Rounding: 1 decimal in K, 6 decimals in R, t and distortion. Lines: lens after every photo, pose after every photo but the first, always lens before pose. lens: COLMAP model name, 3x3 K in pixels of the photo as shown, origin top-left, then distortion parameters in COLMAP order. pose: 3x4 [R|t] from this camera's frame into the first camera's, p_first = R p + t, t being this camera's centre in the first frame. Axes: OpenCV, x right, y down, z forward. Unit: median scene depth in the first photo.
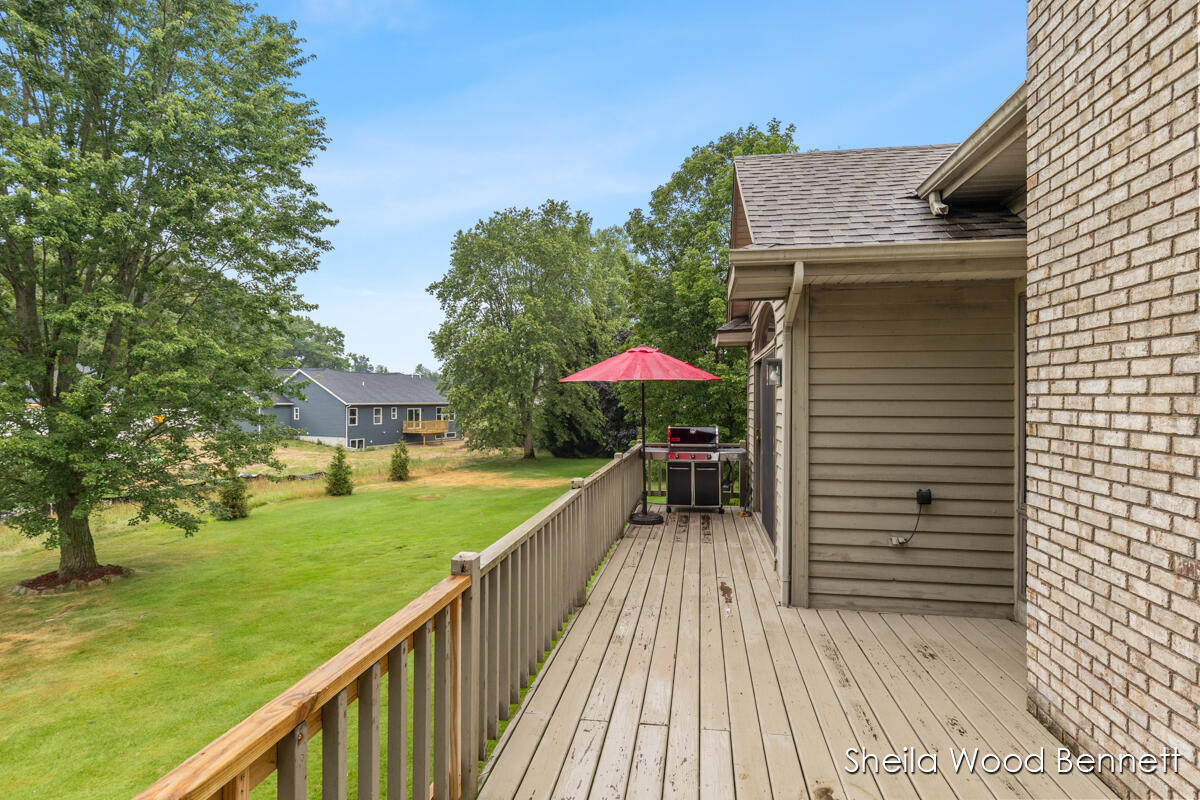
lens RADIAL K [[623.1, 0, 599.8], [0, 623.1, 398.4], [0, 0, 1]] dist [0.000896, 0.000142]
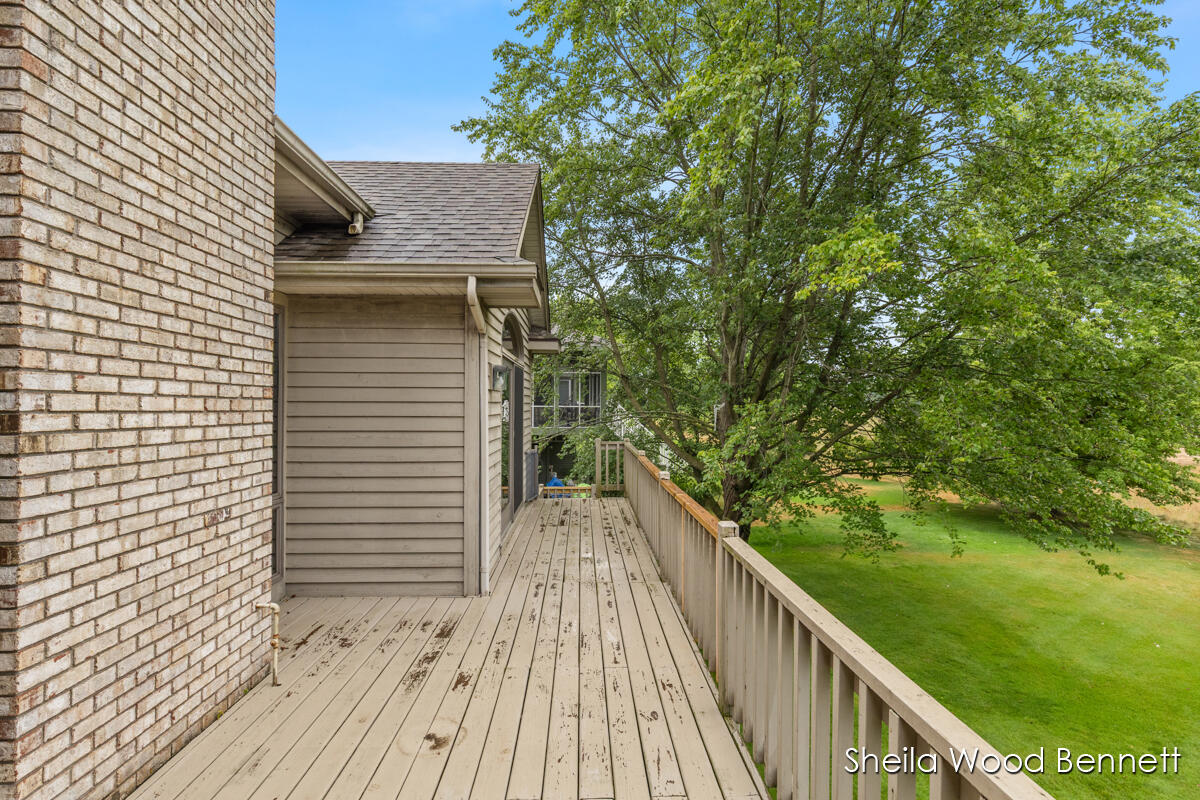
lens RADIAL K [[623.1, 0, 599.8], [0, 623.1, 403.8], [0, 0, 1]] dist [0.000896, 0.000142]
pose [[-0.982109, -0.005134, -0.188241, 0.285444], [-0.004649, 0.999985, -0.003021, 0.007857], [0.188254, -0.002091, -0.982118, 2.156996]]
